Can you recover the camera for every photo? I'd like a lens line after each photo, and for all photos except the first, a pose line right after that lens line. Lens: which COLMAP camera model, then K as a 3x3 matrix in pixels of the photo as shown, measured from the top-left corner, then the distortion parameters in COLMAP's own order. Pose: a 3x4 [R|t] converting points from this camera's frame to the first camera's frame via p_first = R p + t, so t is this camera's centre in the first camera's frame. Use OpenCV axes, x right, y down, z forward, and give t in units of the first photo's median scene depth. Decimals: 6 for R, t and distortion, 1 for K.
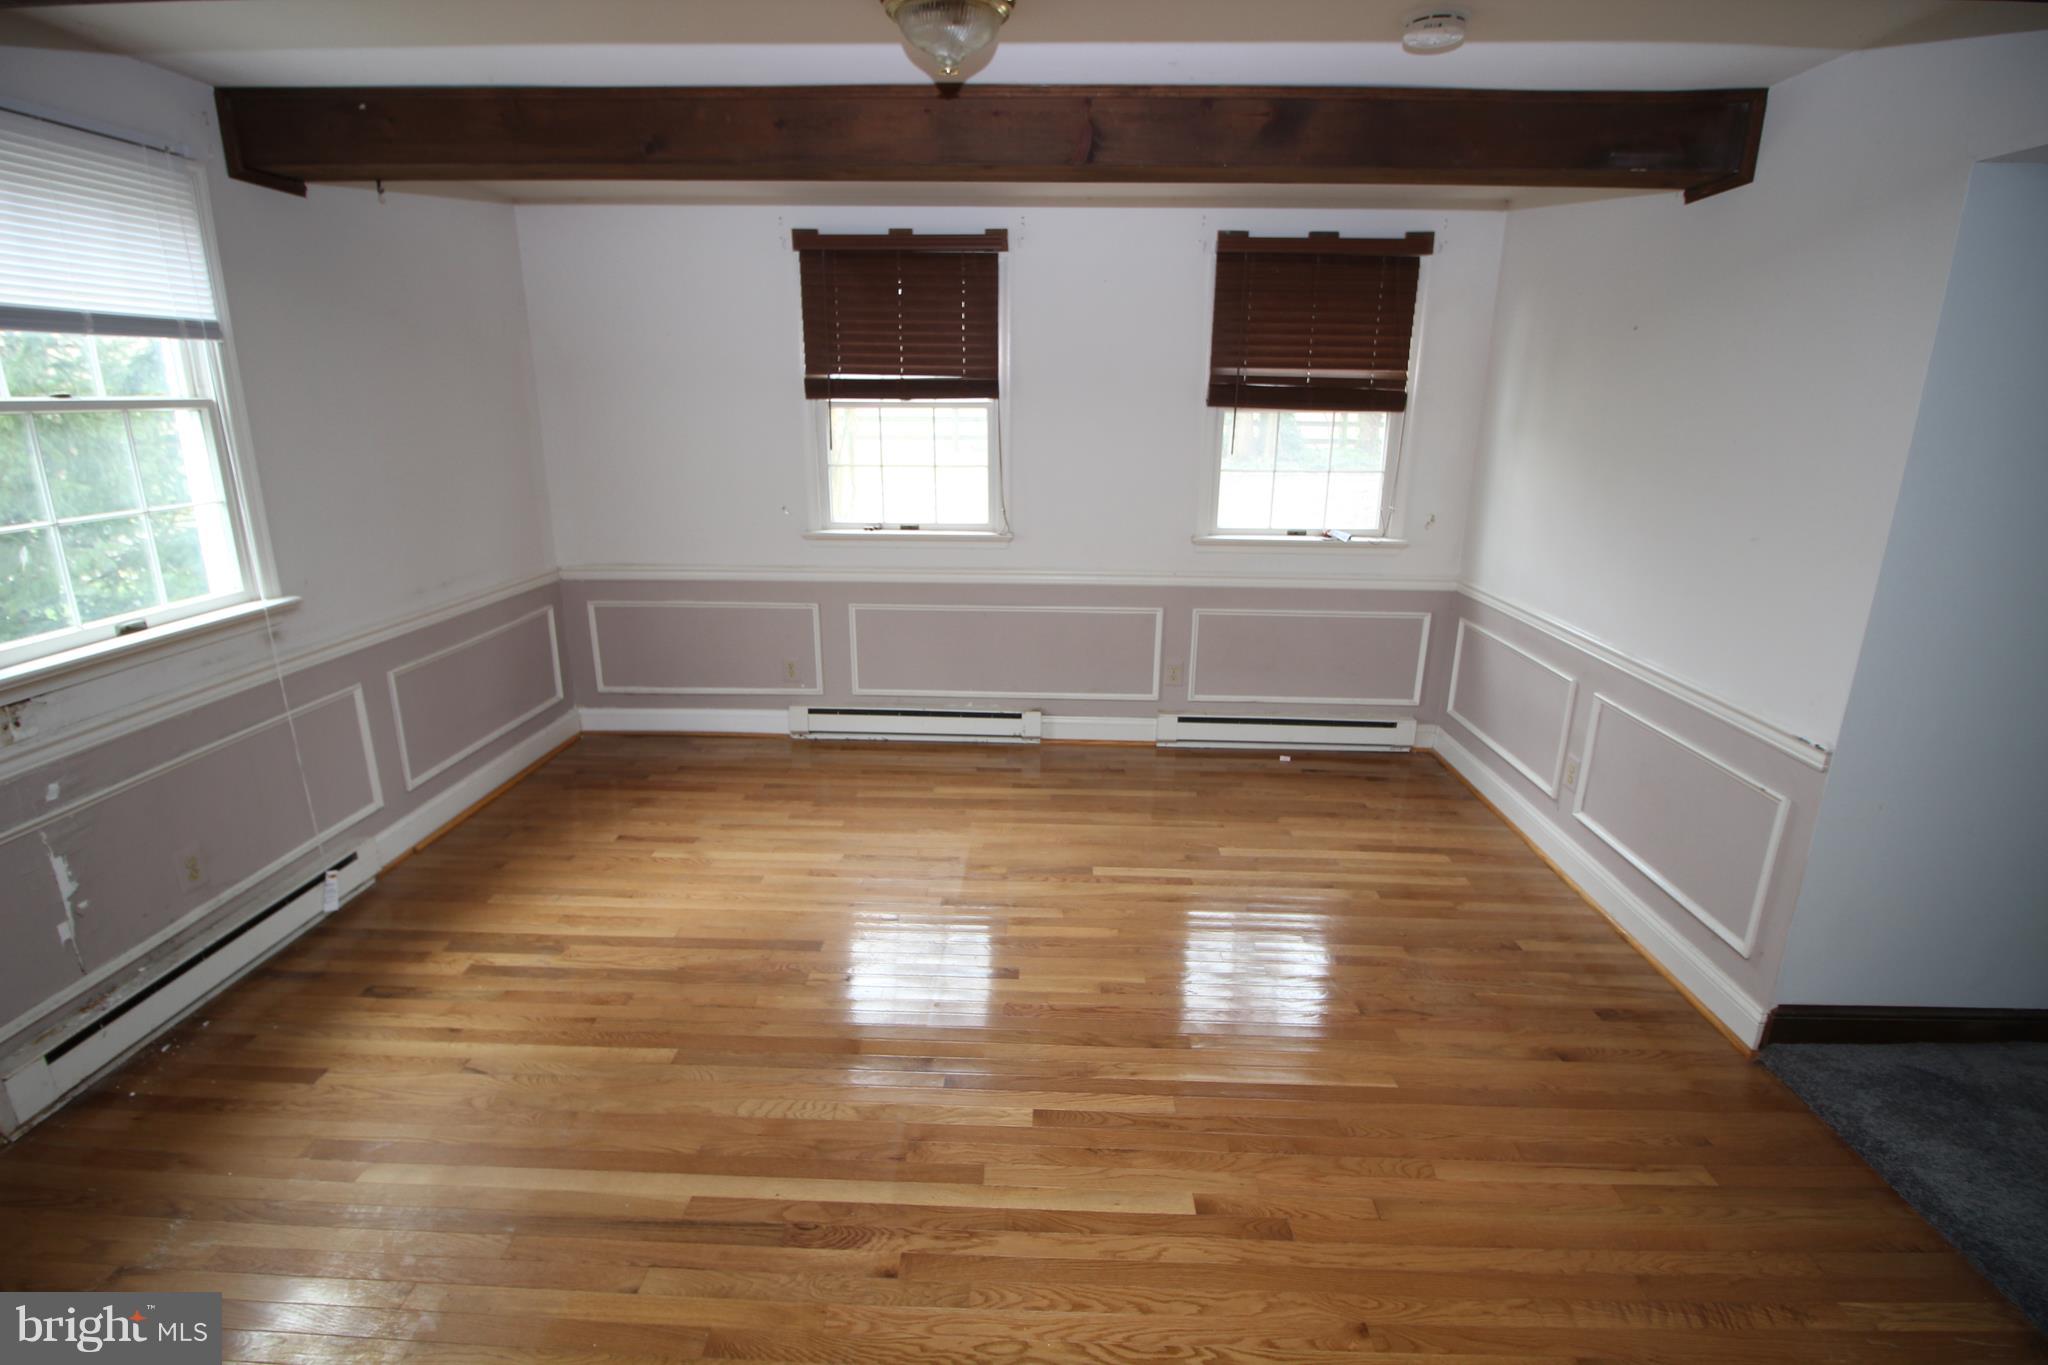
lens RADIAL K [[945.3, 0, 1022.5], [0, 945.3, 672.4], [0, 0, 1]] dist [-0.000838, -0.013264]
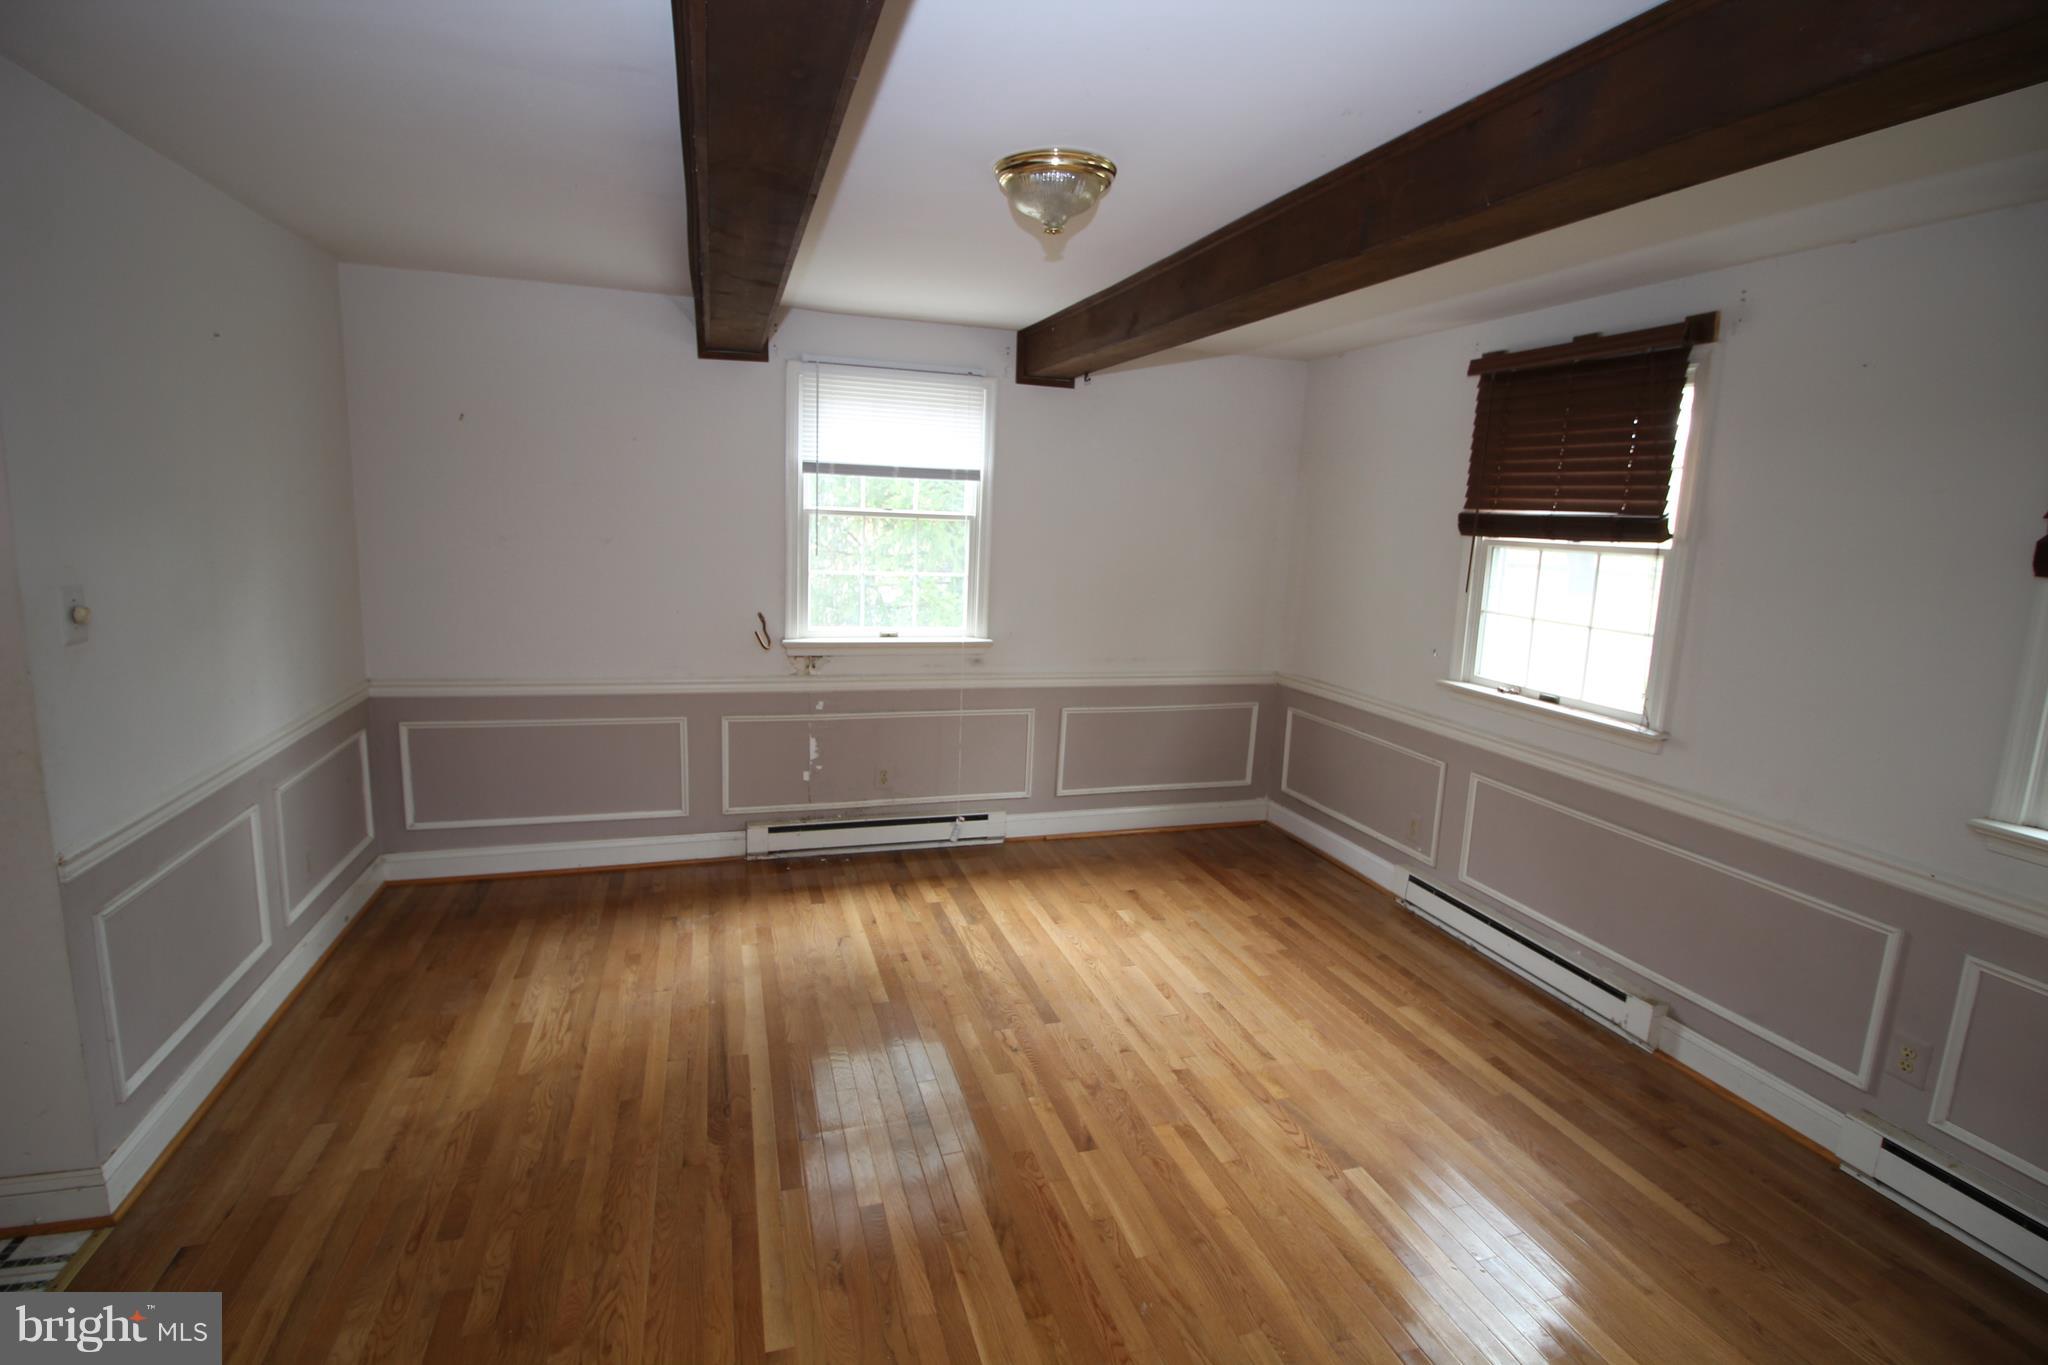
lens RADIAL K [[945.3, 0, 1022.5], [0, 945.3, 672.4], [0, 0, 1]] dist [-0.000838, -0.013264]
pose [[0.332709, 0.166975, -0.928129, 0.540762], [-0.296778, 0.952731, 0.065014, -0.112579], [0.895113, 0.253817, 0.366537, 0.372436]]
